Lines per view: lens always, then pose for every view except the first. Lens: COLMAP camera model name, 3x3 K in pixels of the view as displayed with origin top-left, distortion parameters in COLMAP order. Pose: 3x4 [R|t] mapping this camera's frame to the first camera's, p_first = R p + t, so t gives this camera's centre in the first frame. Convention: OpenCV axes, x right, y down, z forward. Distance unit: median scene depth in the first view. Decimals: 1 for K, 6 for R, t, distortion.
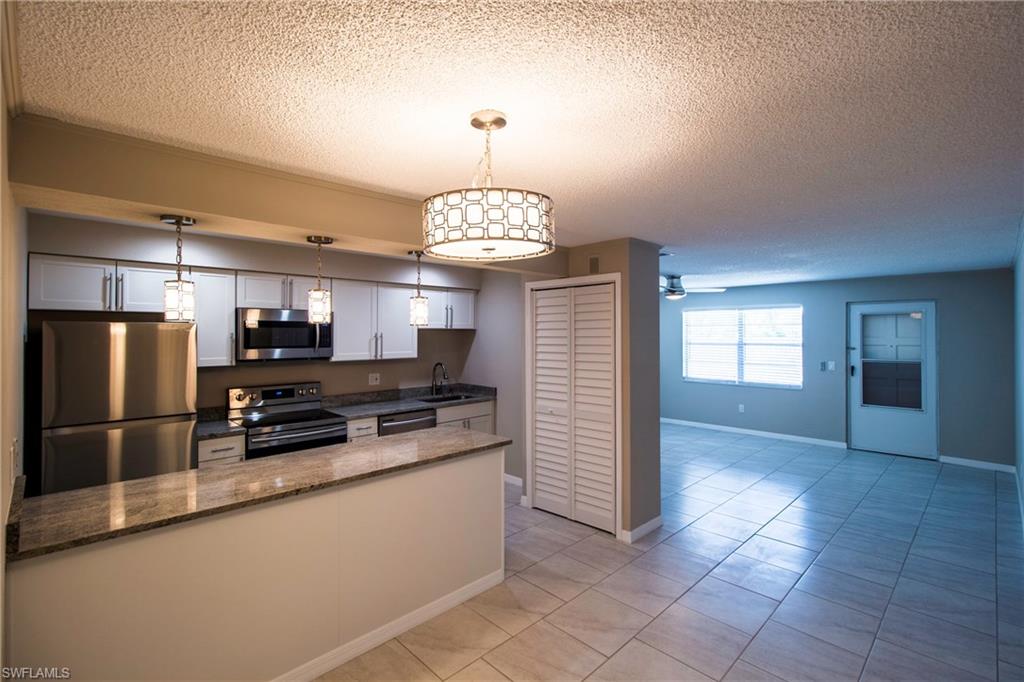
lens RADIAL K [[472.2, 0, 520.4], [0, 472.2, 333.4], [0, 0, 1]] dist [0.001984, 0.000794]
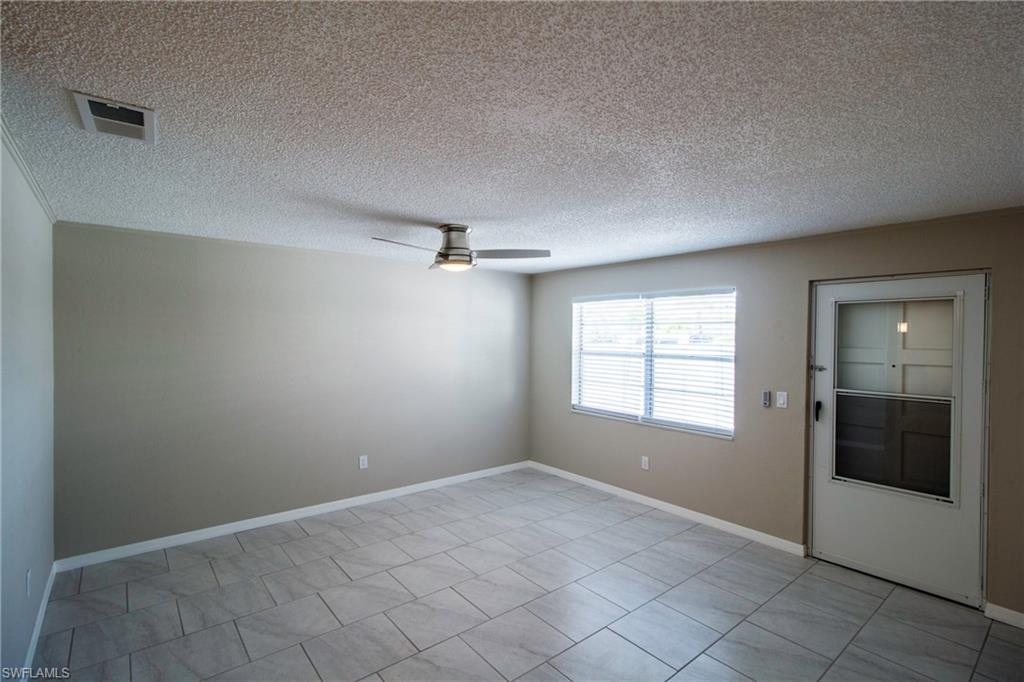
lens RADIAL K [[472.2, 0, 533.0], [0, 472.2, 344.2], [0, 0, 1]] dist [0.001984, 0.000794]
pose [[0.993196, 0.017294, -0.115162, 0.403425], [-0.015488, 0.999743, 0.016560, 0.000970], [0.115419, -0.014664, 0.993209, 0.399033]]
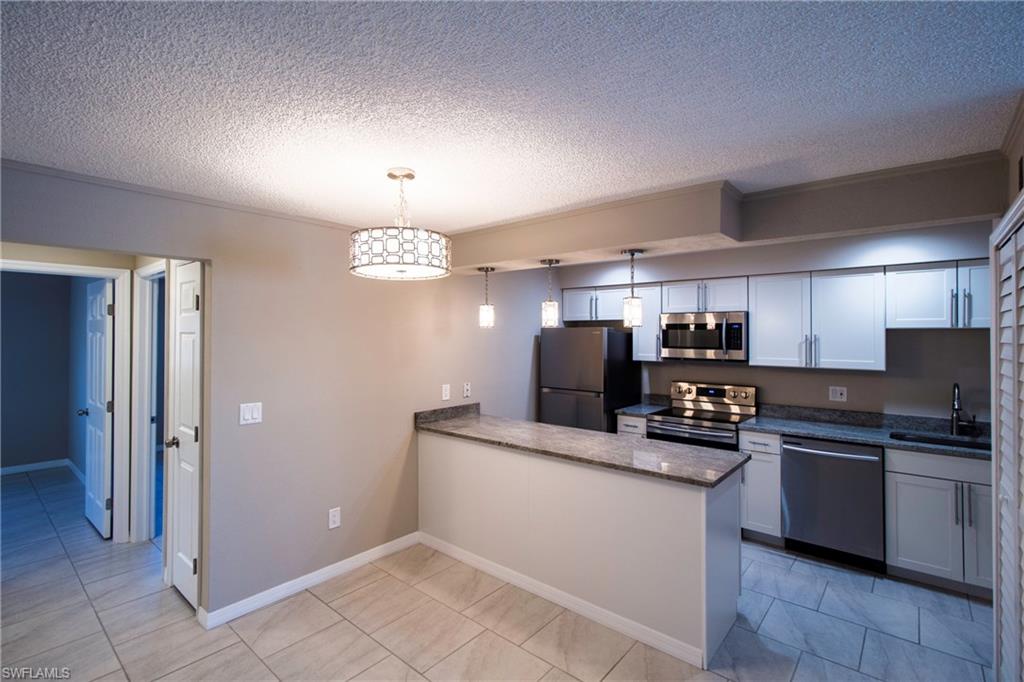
lens RADIAL K [[472.2, 0, 517.5], [0, 472.2, 332.4], [0, 0, 1]] dist [0.001984, 0.000794]
pose [[0.084131, -0.004651, -0.996444, 0.560630], [-0.003731, 0.999981, -0.004983, 0.000977], [0.996448, 0.004137, 0.084112, 0.531742]]
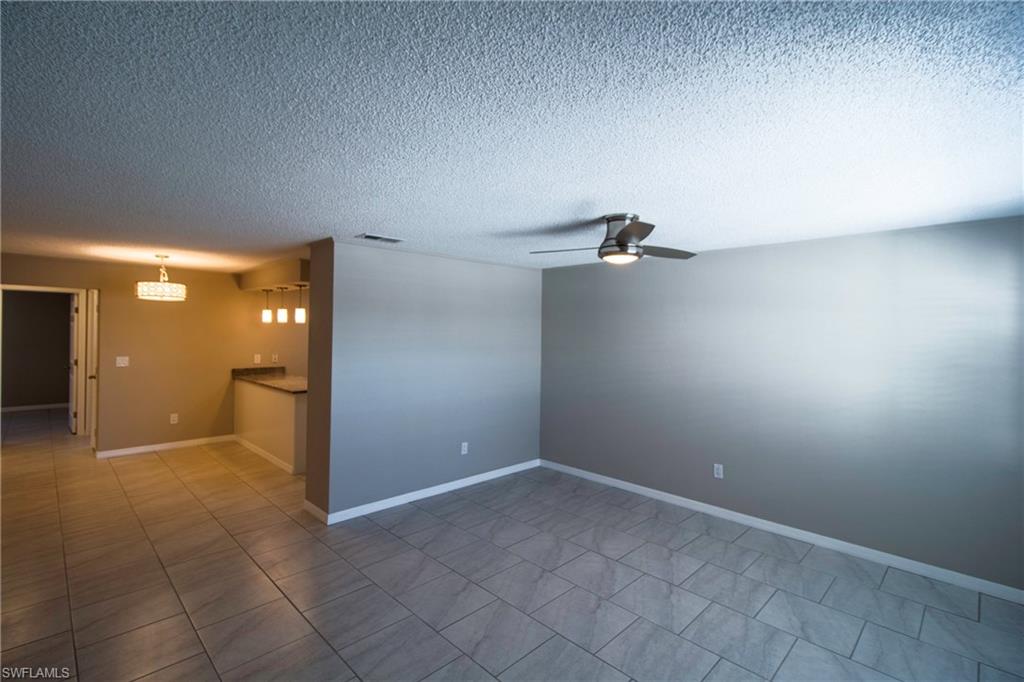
lens RADIAL K [[472.2, 0, 524.3], [0, 472.2, 331.5], [0, 0, 1]] dist [0.001984, 0.000794]
pose [[0.005663, 0.019347, -0.999797, 1.349545], [-0.024048, 0.999526, 0.019206, -0.037459], [0.999695, 0.023934, 0.006126, 1.490438]]
